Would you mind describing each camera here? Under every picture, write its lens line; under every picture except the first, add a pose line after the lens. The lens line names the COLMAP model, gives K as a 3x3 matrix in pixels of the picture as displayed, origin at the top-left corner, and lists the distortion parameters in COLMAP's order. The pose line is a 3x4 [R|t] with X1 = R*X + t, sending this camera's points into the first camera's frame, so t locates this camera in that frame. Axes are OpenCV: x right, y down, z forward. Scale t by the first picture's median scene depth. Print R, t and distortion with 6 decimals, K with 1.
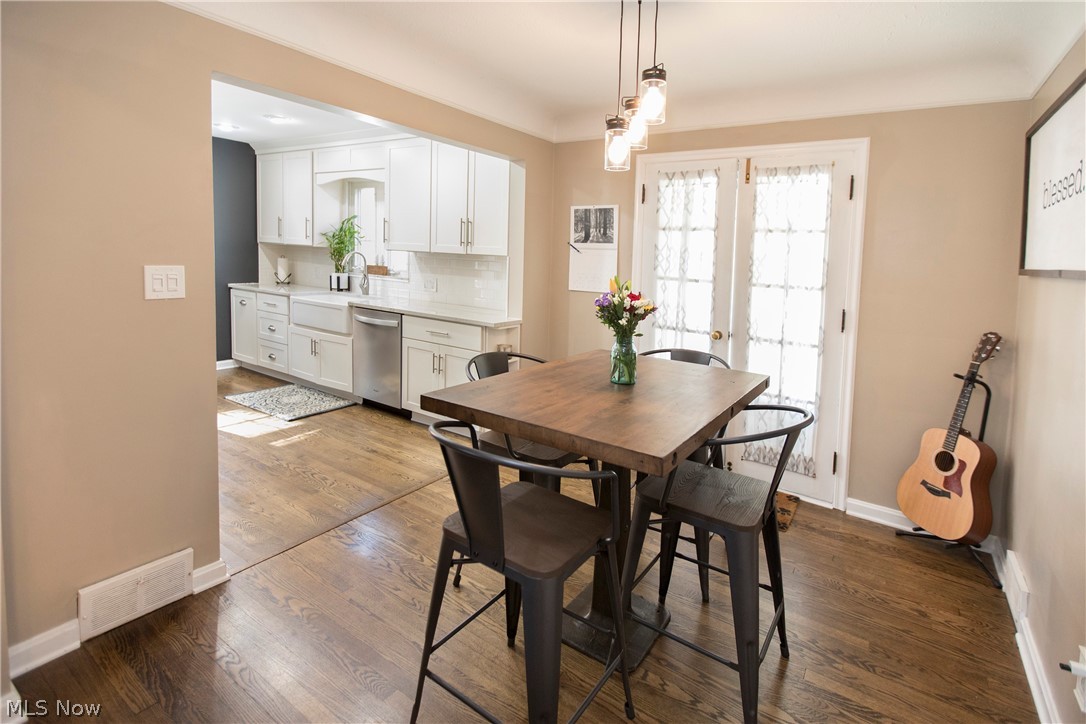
lens RADIAL K [[517.8, 0, 575.1], [0, 517.8, 357.5], [0, 0, 1]] dist [0.000464, -0.000123]
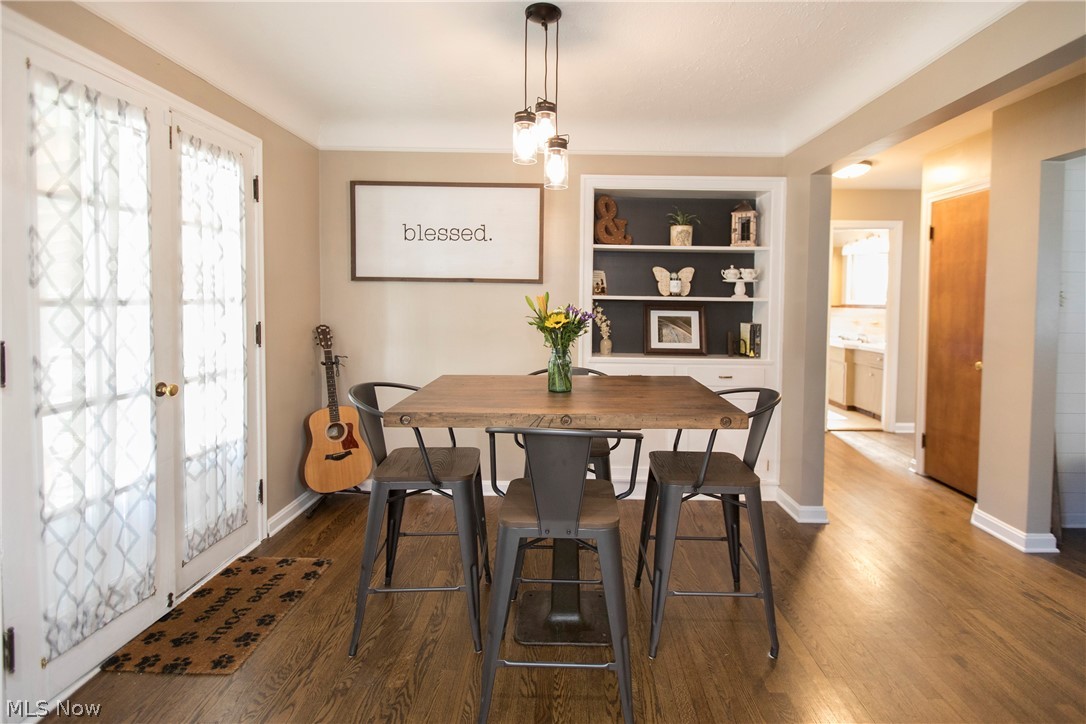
lens RADIAL K [[517.8, 0, 575.1], [0, 517.8, 357.5], [0, 0, 1]] dist [0.000464, -0.000123]
pose [[-0.539596, -0.151266, 0.828224, -0.537024], [0.123687, 0.958811, 0.255700, -0.194693], [-0.832789, 0.240415, -0.498661, 0.998003]]
